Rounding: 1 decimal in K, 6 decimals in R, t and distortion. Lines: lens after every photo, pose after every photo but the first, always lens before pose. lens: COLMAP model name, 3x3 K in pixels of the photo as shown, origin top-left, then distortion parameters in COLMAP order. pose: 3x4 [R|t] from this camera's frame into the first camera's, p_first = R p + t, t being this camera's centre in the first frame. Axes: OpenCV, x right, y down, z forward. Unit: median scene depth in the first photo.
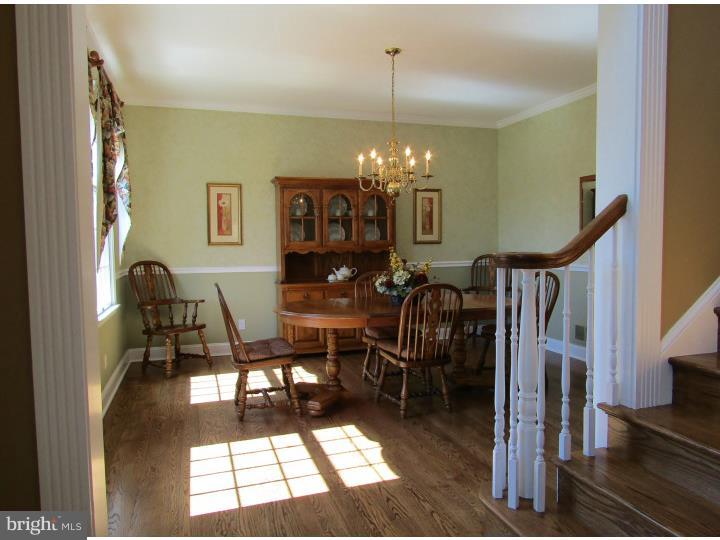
lens RADIAL K [[516.5, 0, 360.0], [0, 516.5, 270.0], [0, 0, 1]] dist [-0.014751, -0.003469]
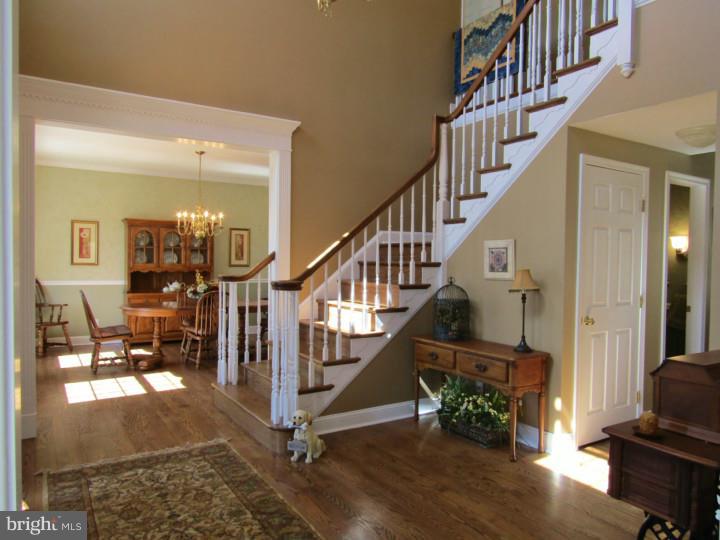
lens RADIAL K [[516.5, 0, 360.0], [0, 516.5, 270.0], [0, 0, 1]] dist [-0.014751, -0.003469]
pose [[0.968416, 0.018202, 0.248675, 0.119171], [-0.009447, 0.999294, -0.036357, 0.008874], [-0.249161, 0.032859, 0.967905, -0.555306]]
